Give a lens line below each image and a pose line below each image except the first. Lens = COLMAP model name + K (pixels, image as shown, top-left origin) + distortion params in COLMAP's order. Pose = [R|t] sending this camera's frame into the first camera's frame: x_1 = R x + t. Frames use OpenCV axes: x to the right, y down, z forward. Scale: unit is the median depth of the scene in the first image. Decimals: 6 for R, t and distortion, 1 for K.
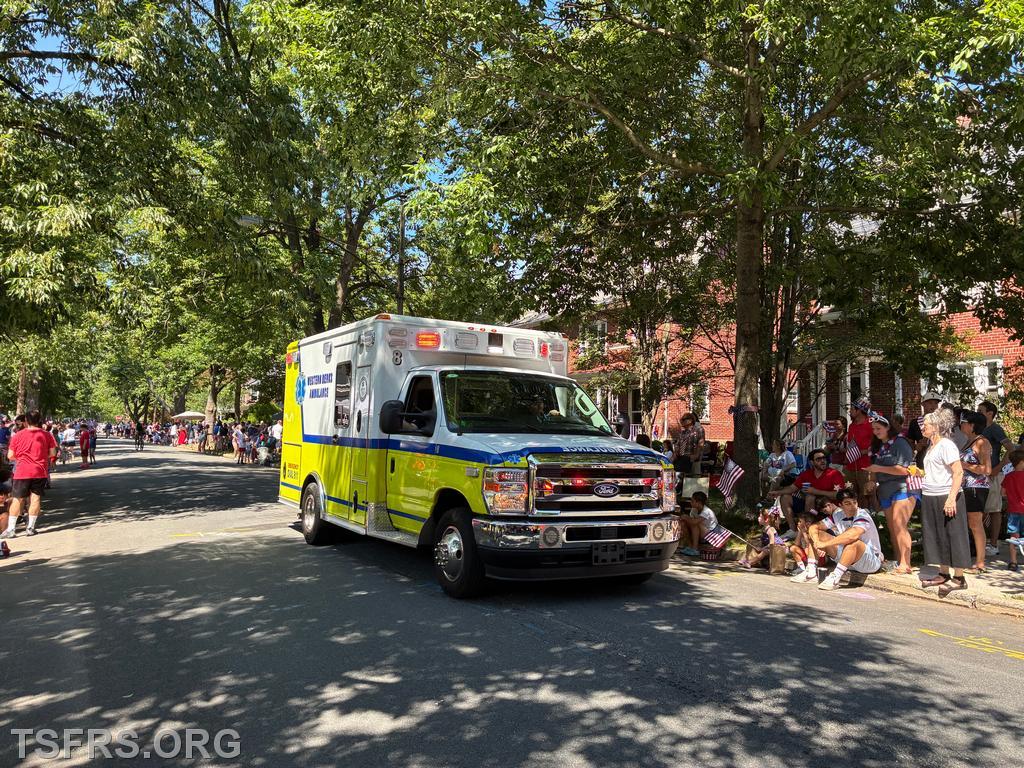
lens RADIAL K [[772.8, 0, 520.7], [0, 772.8, 387.1], [0, 0, 1]] dist [0.022329, -0.044515]
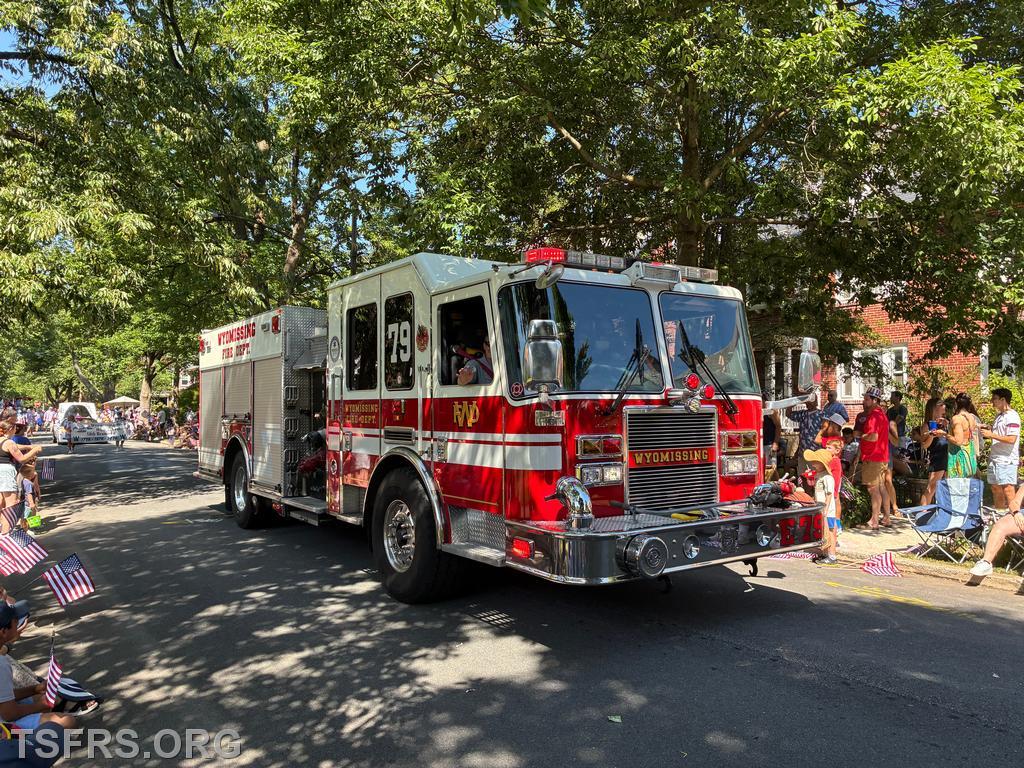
lens RADIAL K [[772.8, 0, 520.8], [0, 772.8, 397.5], [0, 0, 1]] dist [0.022329, -0.044515]
pose [[0.996418, -0.011025, 0.083846, -0.034859], [0.007673, 0.999162, 0.040201, -0.017702], [-0.084219, -0.039413, 0.995667, -0.087196]]
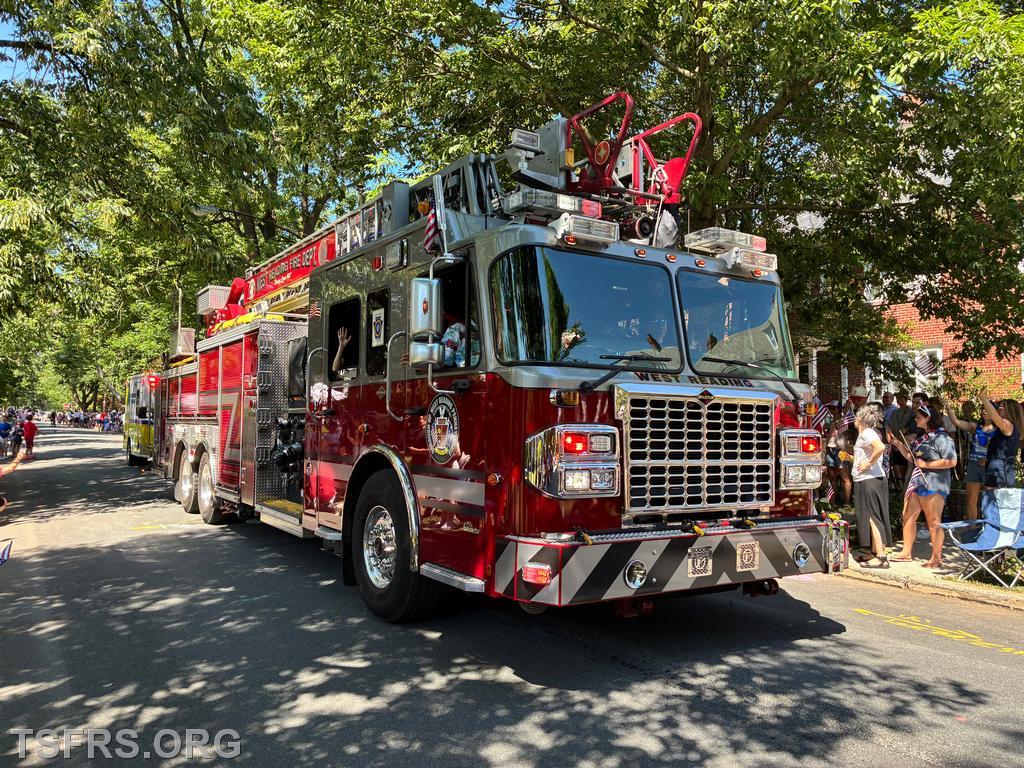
lens RADIAL K [[772.8, 0, 512.3], [0, 772.8, 385.5], [0, 0, 1]] dist [0.022329, -0.044515]
pose [[0.998962, -0.003879, 0.045385, -0.003339], [0.003116, 0.999853, 0.016881, -0.007772], [-0.045444, -0.016722, 0.998827, -0.023139]]
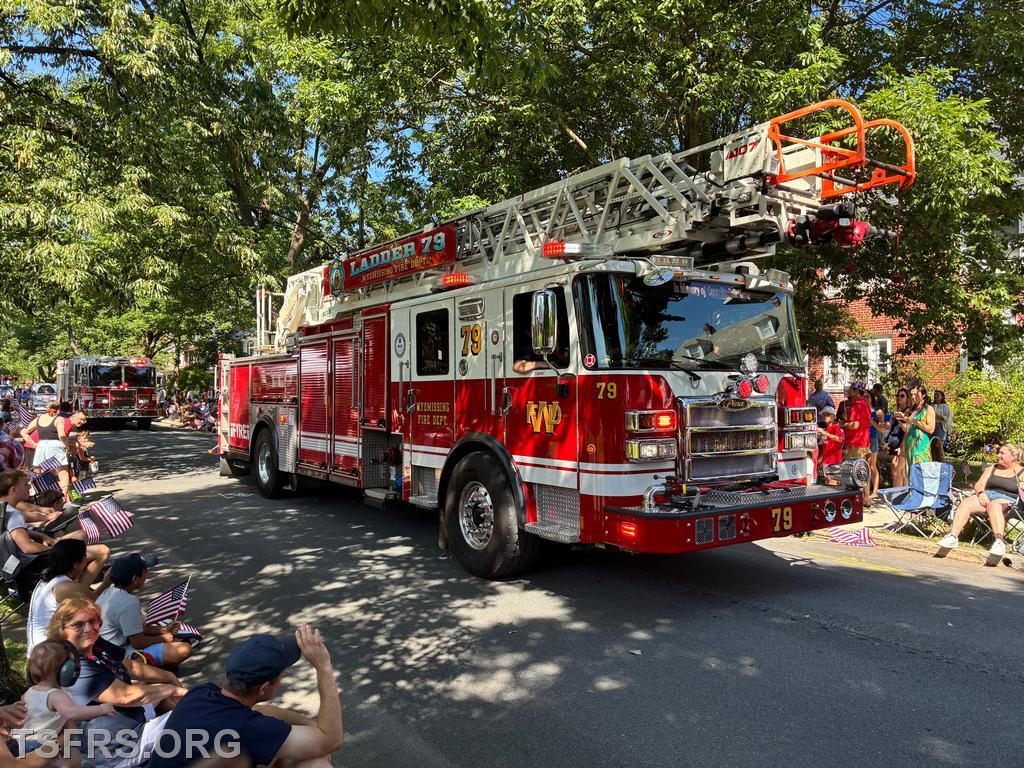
lens RADIAL K [[772.8, 0, 521.8], [0, 772.8, 386.5], [0, 0, 1]] dist [0.022329, -0.044515]
pose [[0.995030, 0.001754, 0.099557, -0.062164], [-0.006339, 0.998933, 0.045752, -0.021489], [-0.099371, -0.046156, 0.993979, -0.143780]]
